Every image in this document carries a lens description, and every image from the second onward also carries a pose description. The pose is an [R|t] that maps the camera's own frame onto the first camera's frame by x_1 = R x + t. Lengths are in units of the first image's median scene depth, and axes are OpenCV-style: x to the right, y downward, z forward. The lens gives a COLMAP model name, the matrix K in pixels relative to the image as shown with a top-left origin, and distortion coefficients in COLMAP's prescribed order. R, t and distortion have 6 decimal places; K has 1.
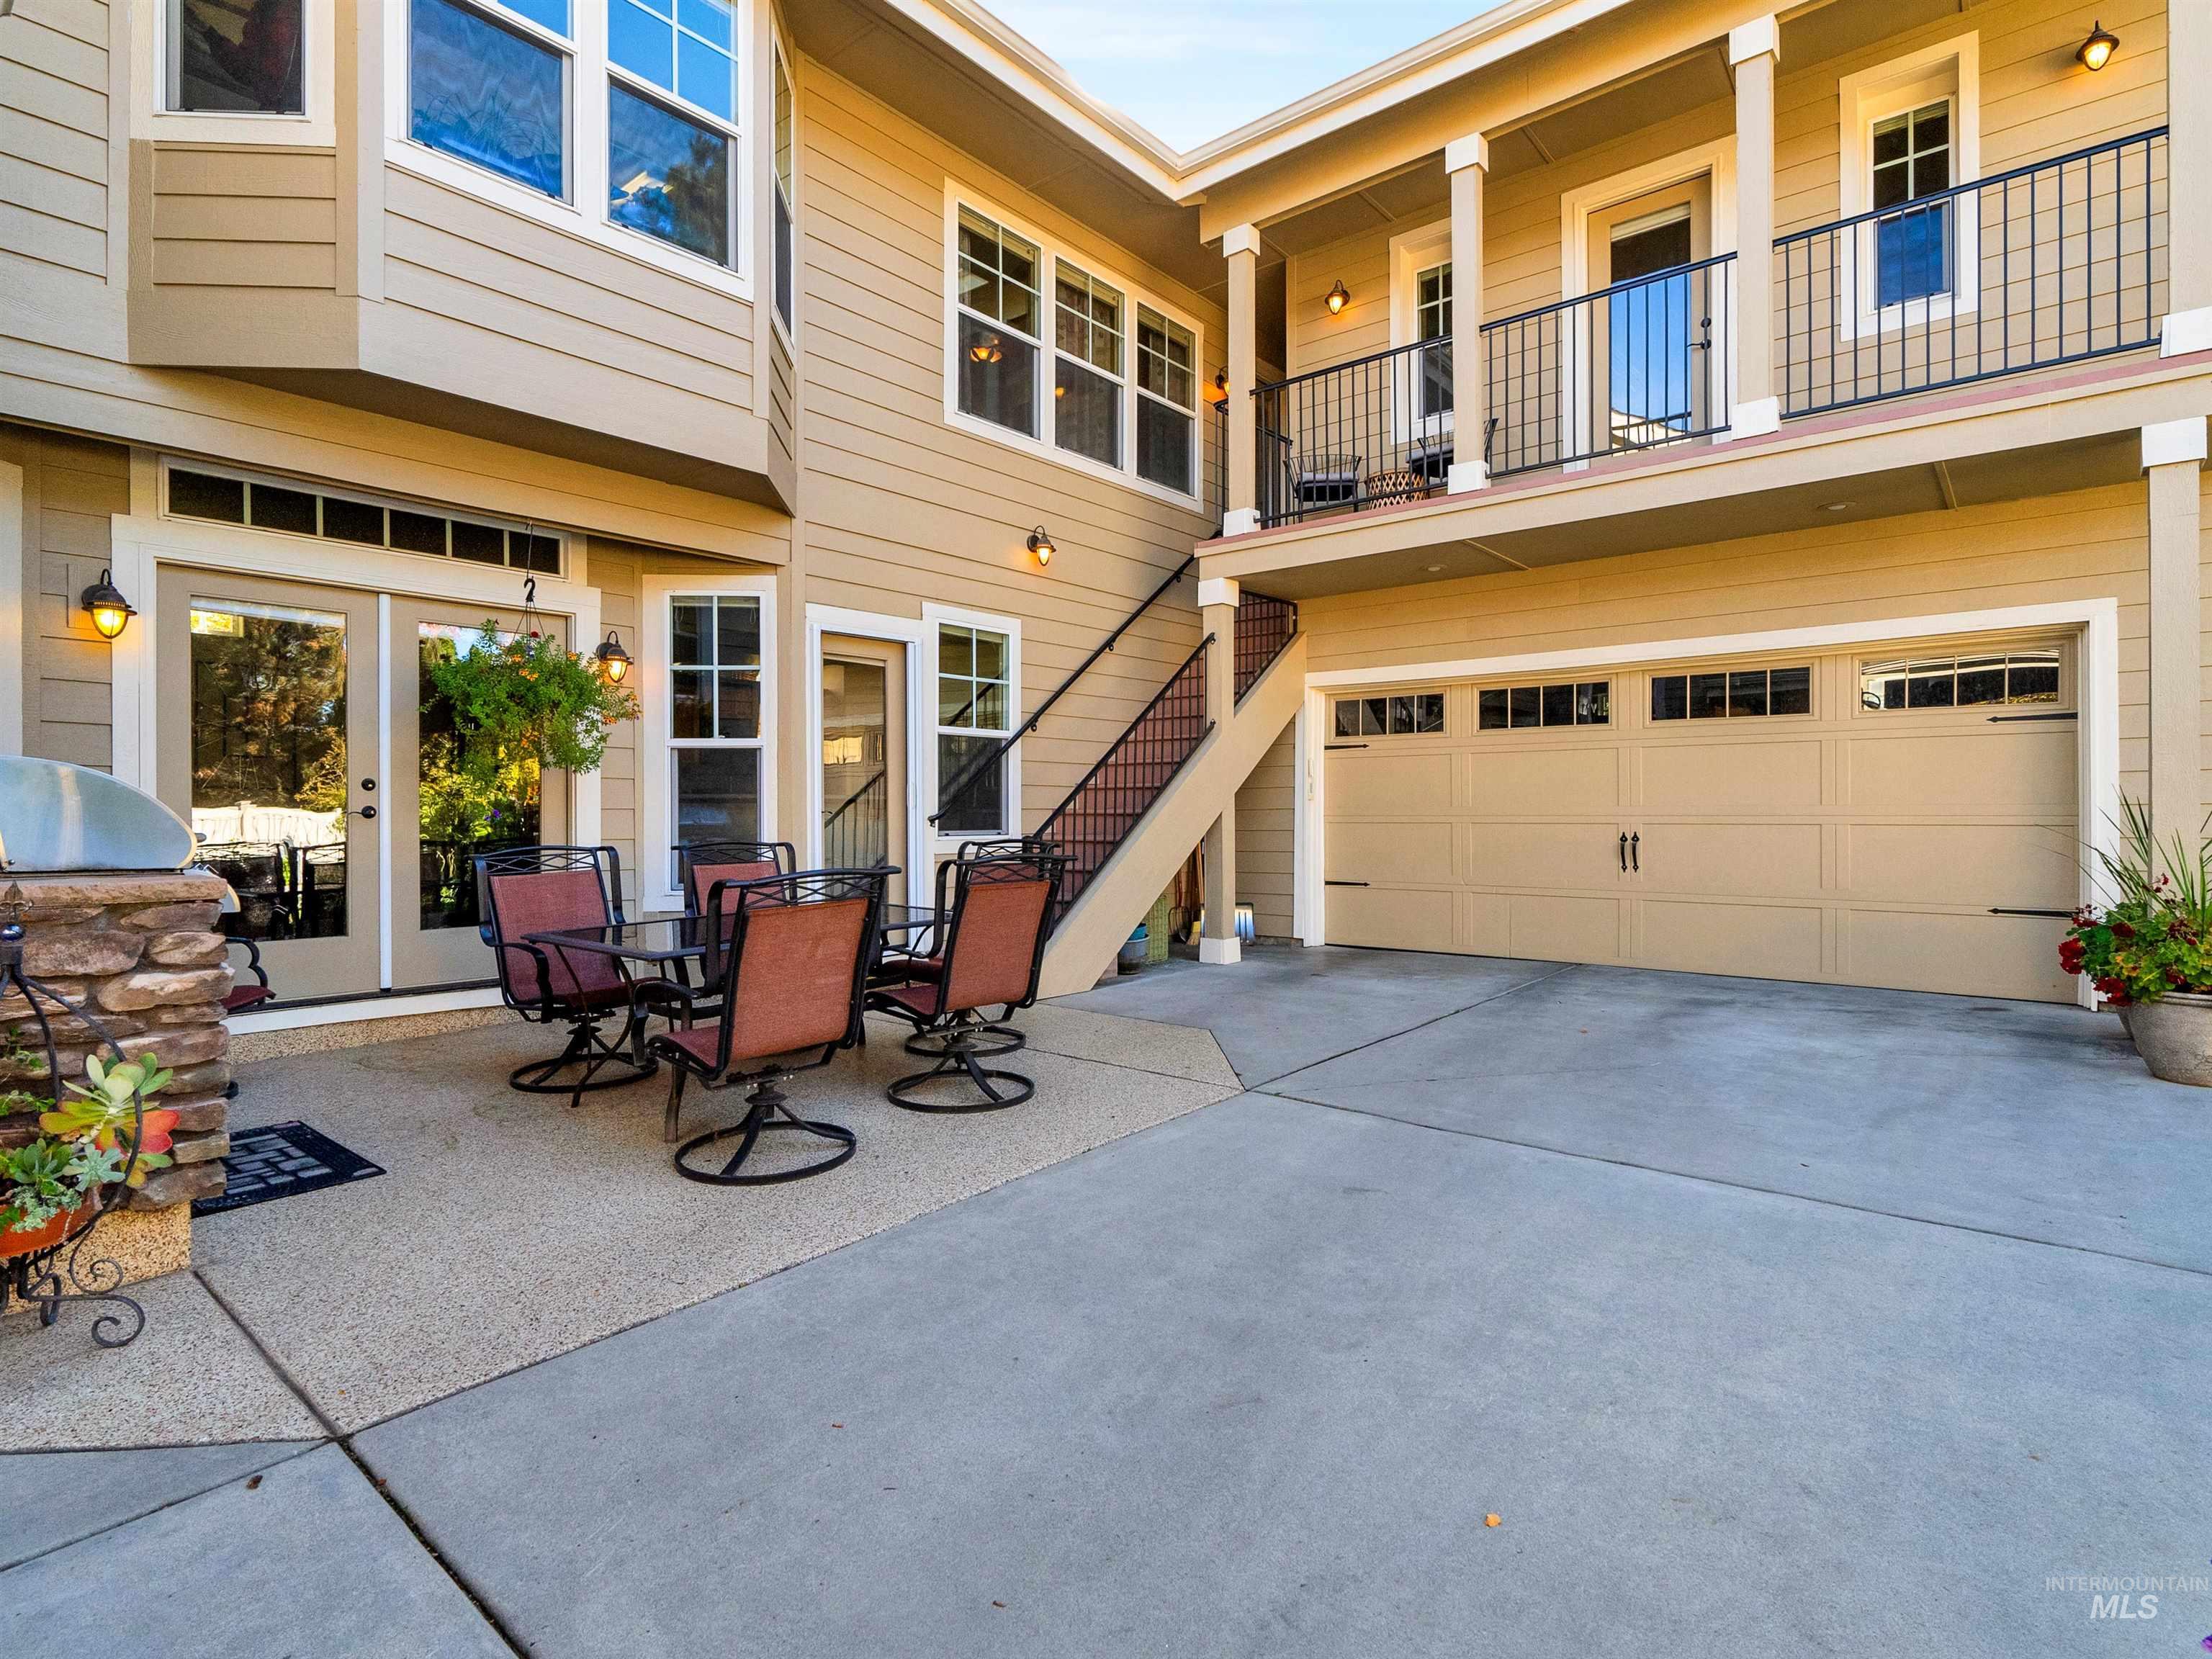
lens RADIAL K [[1121.1, 0, 1092.5], [0, 1121.1, 813.4], [0, 0, 1]] dist [-0.009955, 0.003196]
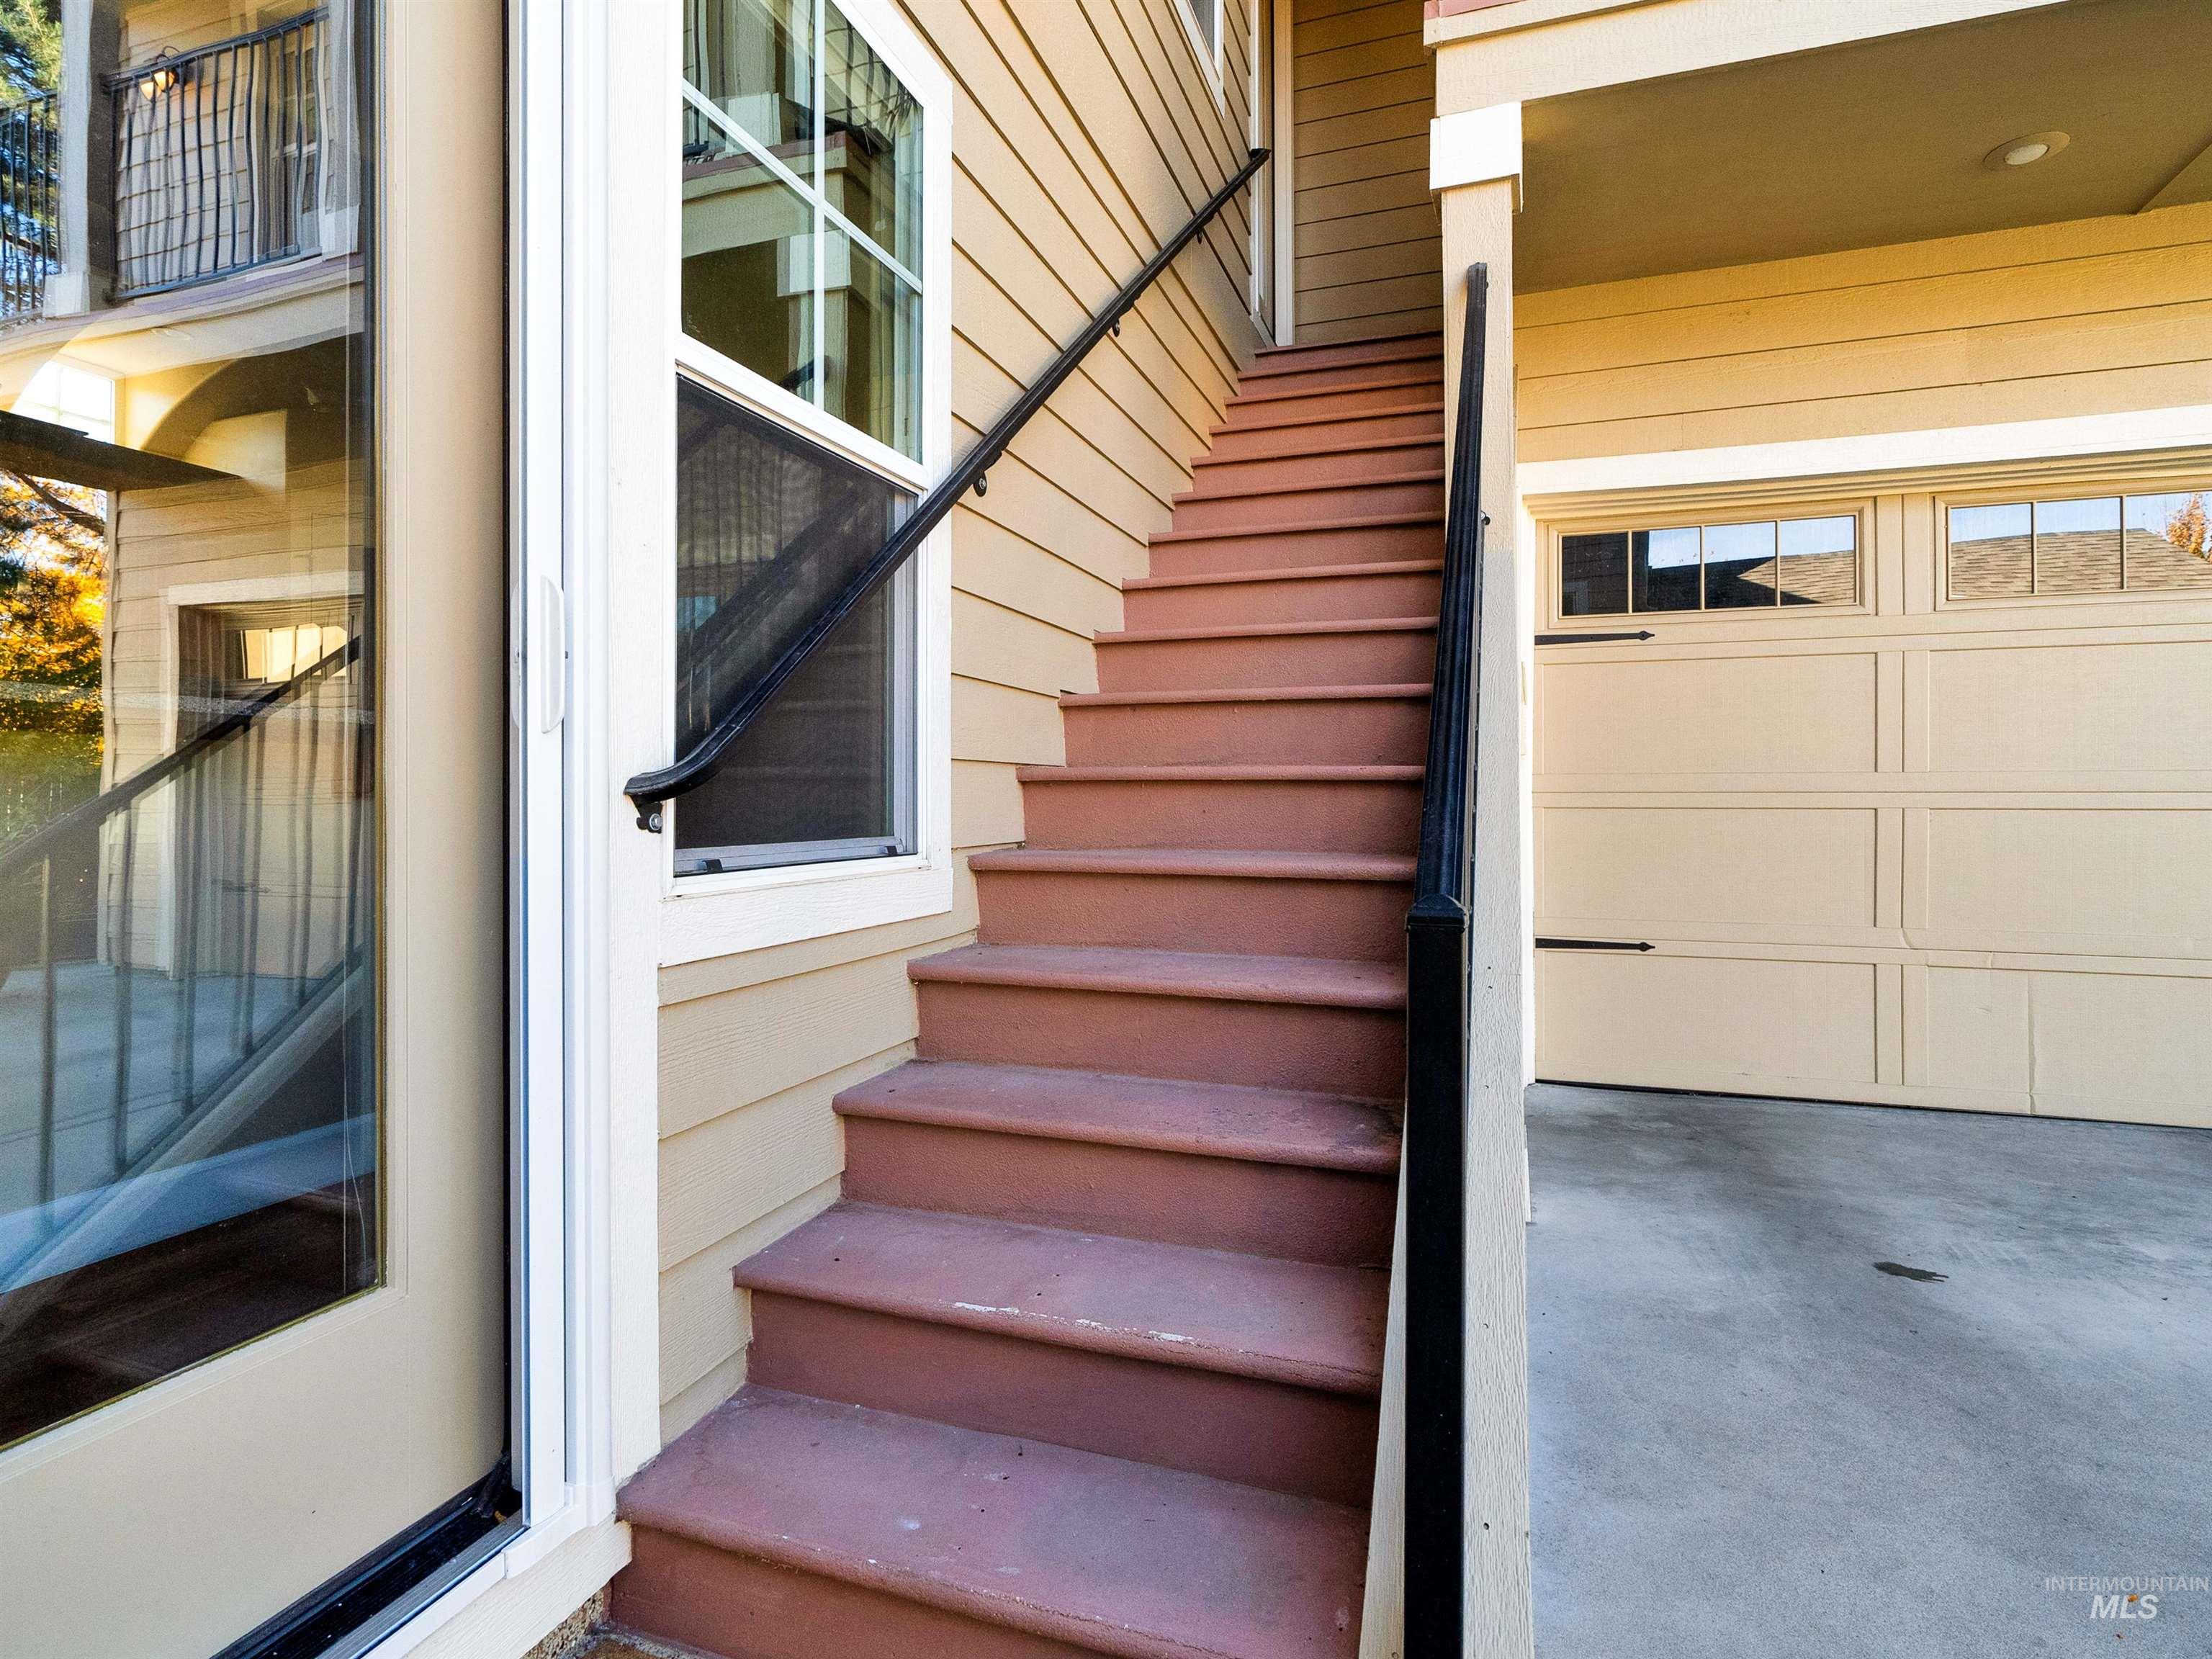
lens RADIAL K [[1121.1, 0, 1098.0], [0, 1121.1, 782.8], [0, 0, 1]] dist [-0.009955, 0.003196]
pose [[0.936689, 0.003628, 0.350145, -0.134656], [0.001514, 0.999895, -0.014410, 0.006153], [-0.350160, 0.014028, 0.936585, 0.771413]]
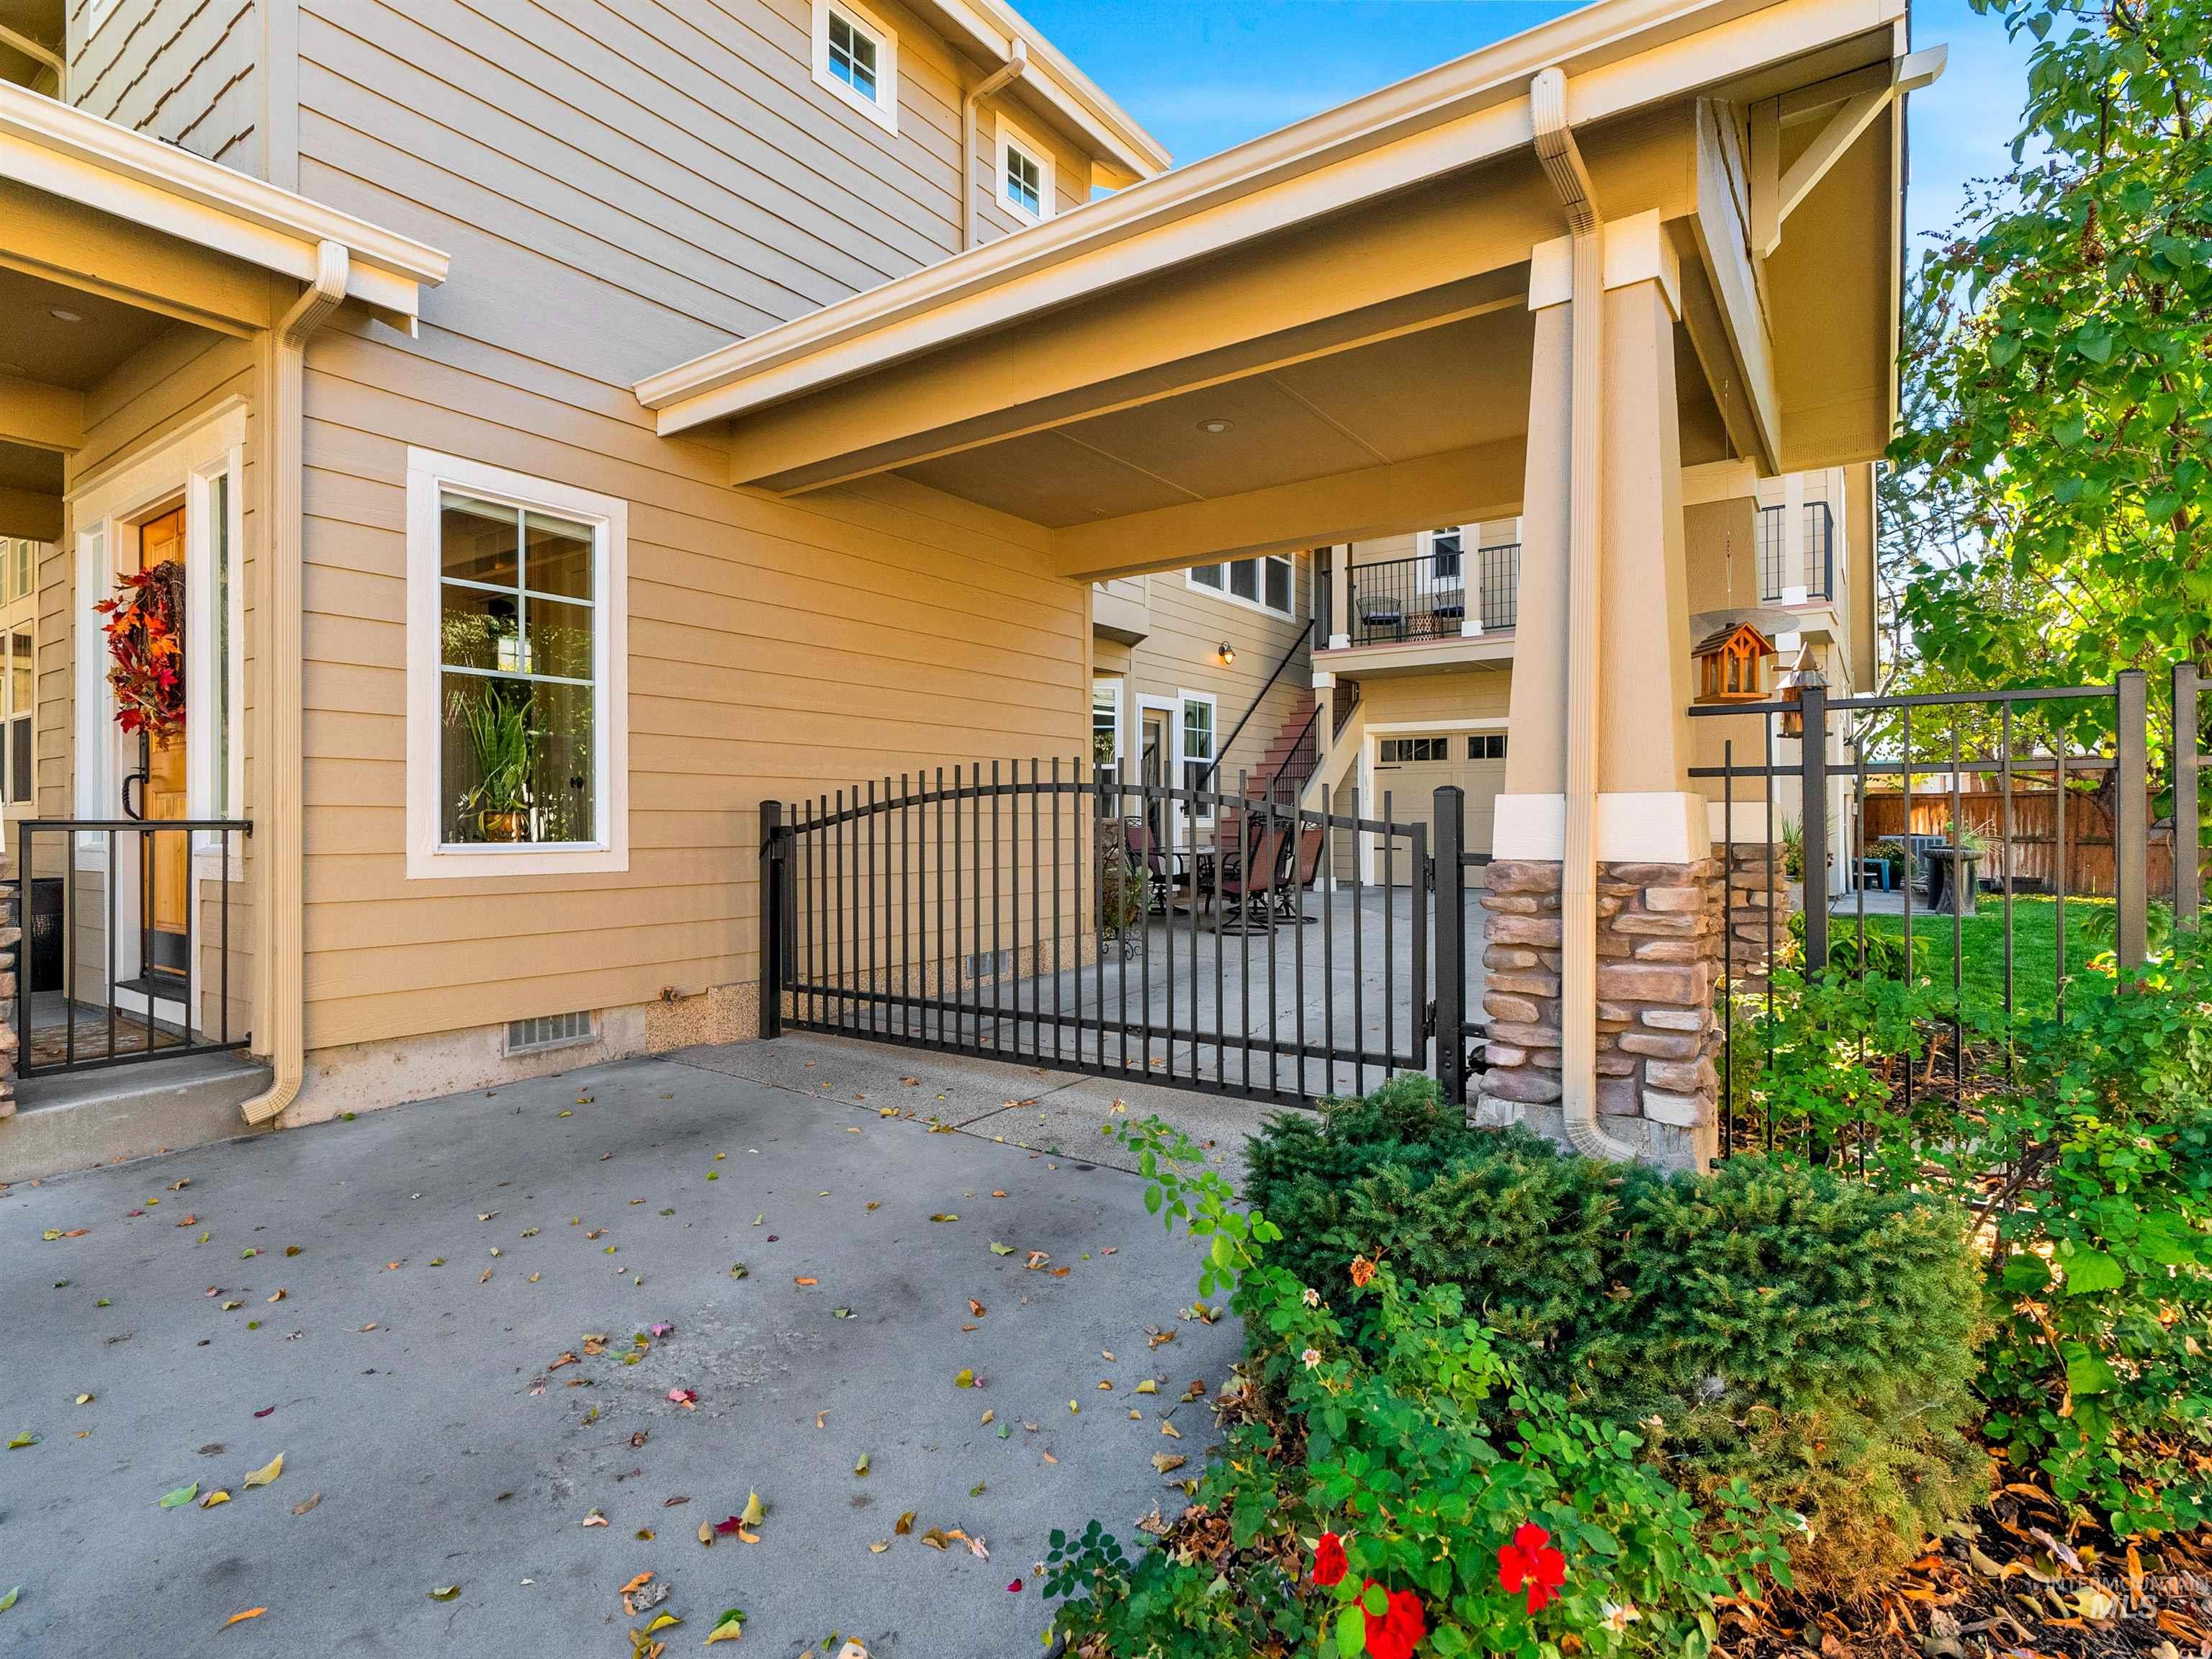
lens RADIAL K [[1121.1, 0, 1093.5], [0, 1121.1, 827.7], [0, 0, 1]] dist [-0.009955, 0.003196]
pose [[0.996643, 0.001114, 0.081866, -0.421721], [-0.001206, 0.999999, 0.001073, 0.033753], [-0.081864, -0.001168, 0.996643, -0.769639]]
